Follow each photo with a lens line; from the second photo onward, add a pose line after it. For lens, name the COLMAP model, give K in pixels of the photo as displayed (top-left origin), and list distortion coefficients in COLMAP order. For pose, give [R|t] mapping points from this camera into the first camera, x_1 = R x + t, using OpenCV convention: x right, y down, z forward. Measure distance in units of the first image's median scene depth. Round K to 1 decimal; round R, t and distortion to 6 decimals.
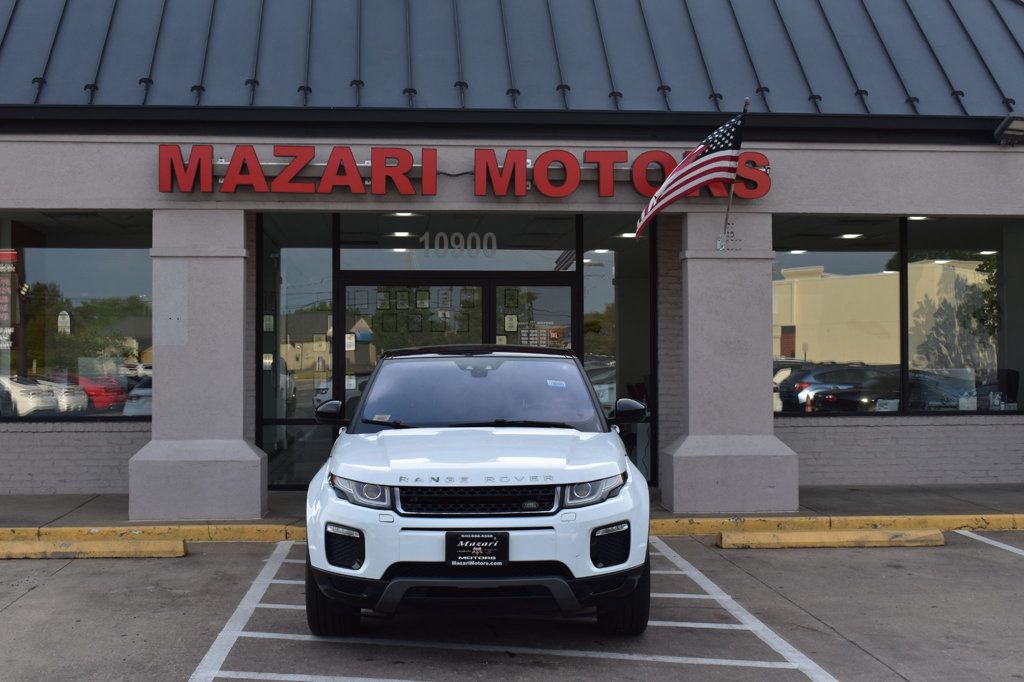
lens RADIAL K [[1384.6, 0, 512.0], [0, 1384.6, 341.0], [0, 0, 1]] dist [-0.025985, -0.019981]
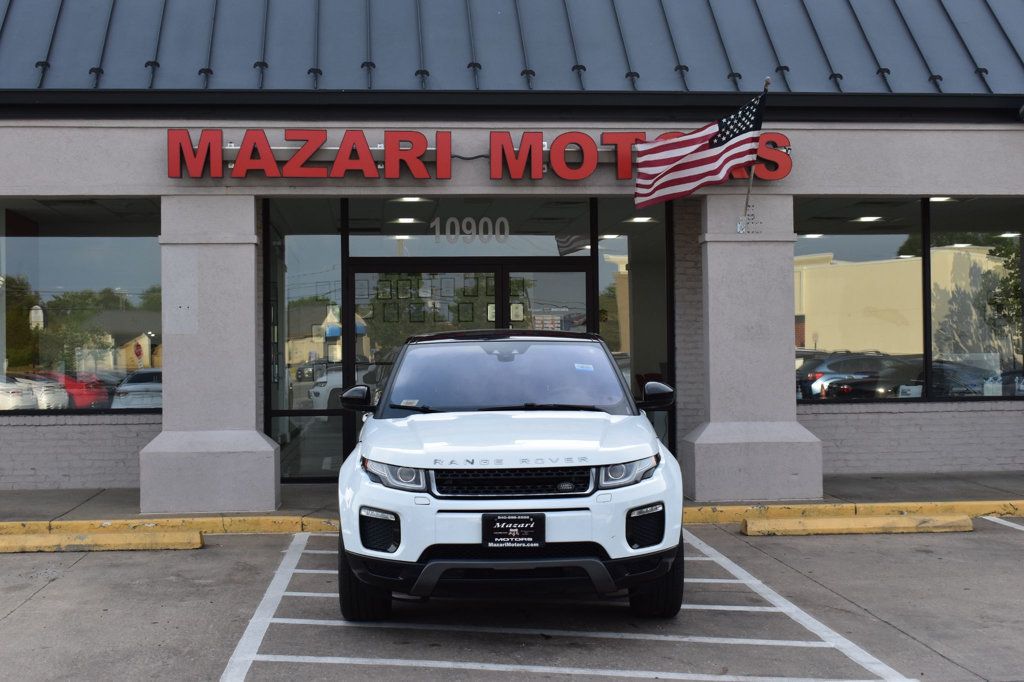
lens RADIAL K [[1455.1, 0, 512.0], [0, 1455.1, 341.0], [0, 0, 1]] dist [-0.017220, -0.017125]
pose [[0.999954, -0.008050, 0.005204, -0.017743], [0.008027, 0.999957, 0.004563, 0.004881], [-0.005240, -0.004521, 0.999976, -0.029705]]
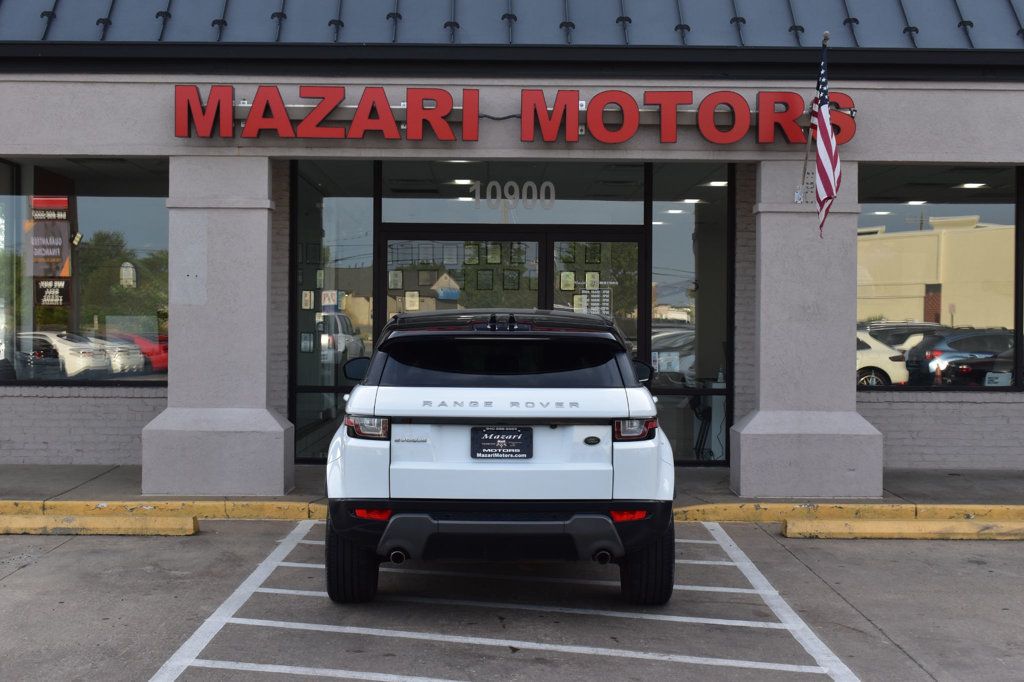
lens RADIAL K [[1554.1, 0, 512.0], [0, 1554.1, 341.0], [0, 0, 1]] dist [-0.010603, 0.010083]
pose [[0.997133, 0.010740, -0.074904, 0.043884], [-0.008652, 0.999566, 0.028143, -0.003674], [0.075174, -0.027414, 0.996794, -0.011091]]
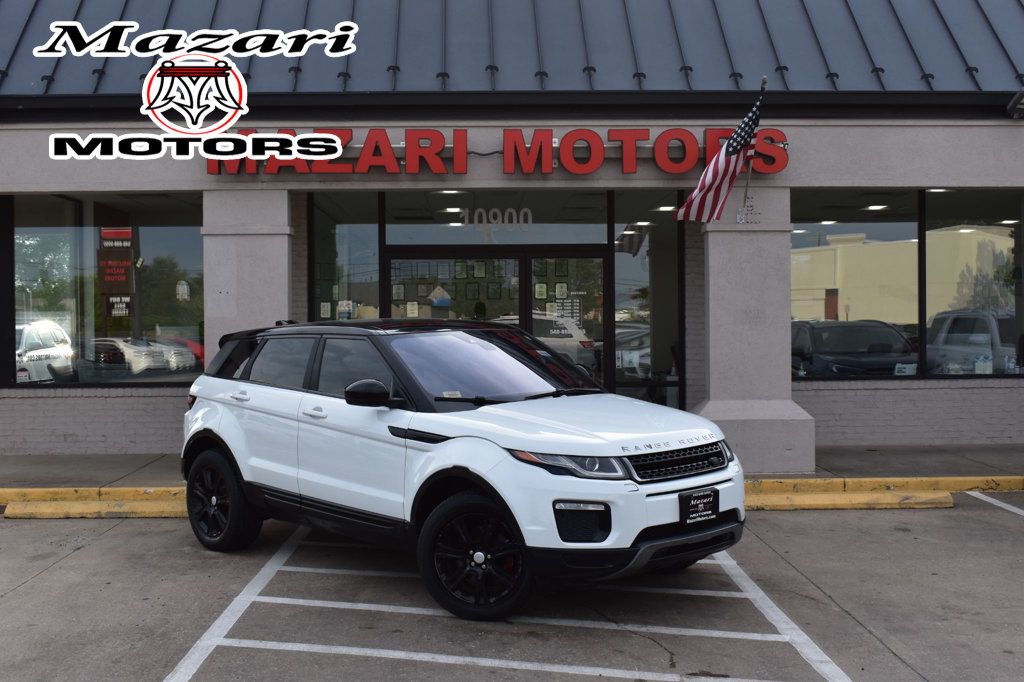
lens RADIAL K [[1241.9, 0, 512.0], [0, 1241.9, 341.0], [0, 0, 1]] dist [-0.041356, -0.013247]
pose [[0.998218, -0.004371, -0.059517, 0.034699], [0.006185, 0.999521, 0.030319, -0.006362], [0.059356, -0.030633, 0.997767, 0.054016]]
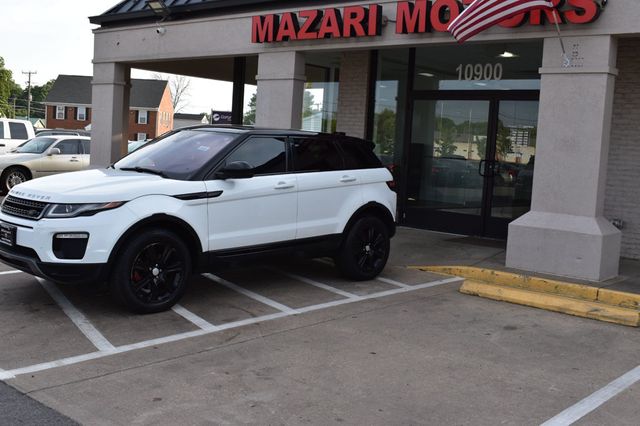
lens RADIAL K [[746.9, 0, 320.0], [0, 746.9, 213.0], [0, 0, 1]] dist [-0.051156, -0.004199]
pose [[0.689921, 0.105738, -0.716120, 0.503411], [-0.047633, 0.993762, 0.100842, 0.009323], [0.722316, -0.035462, 0.690654, 0.377381]]
